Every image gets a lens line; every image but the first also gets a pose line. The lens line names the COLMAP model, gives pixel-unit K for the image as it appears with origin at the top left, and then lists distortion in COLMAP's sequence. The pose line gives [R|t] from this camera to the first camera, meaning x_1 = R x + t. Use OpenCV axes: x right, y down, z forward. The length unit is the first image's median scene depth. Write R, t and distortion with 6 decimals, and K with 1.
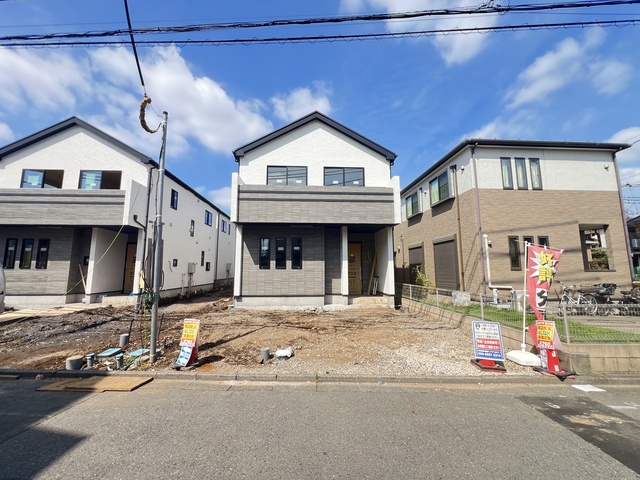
lens RADIAL K [[258.2, 0, 311.3], [0, 258.2, 236.7], [0, 0, 1]] dist [-0.003586, -0.000343]
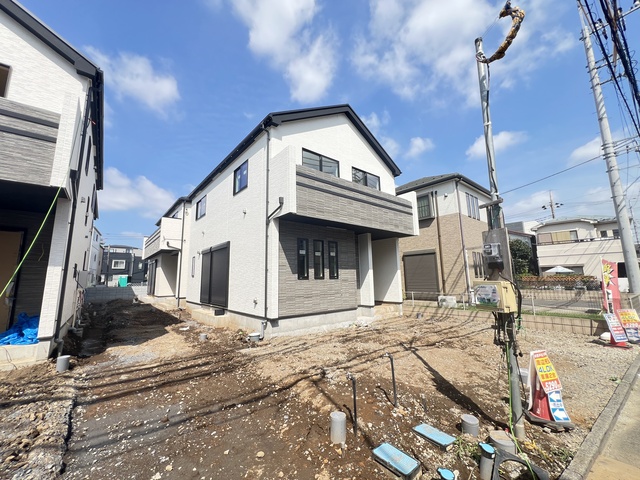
lens RADIAL K [[258.2, 0, 317.3], [0, 258.2, 239.2], [0, 0, 1]] dist [-0.003586, -0.000343]
pose [[0.806657, 0.076976, 0.585986, -0.584950], [-0.064454, 0.997026, -0.042245, 0.035083], [-0.587495, -0.003692, 0.809219, 0.335695]]
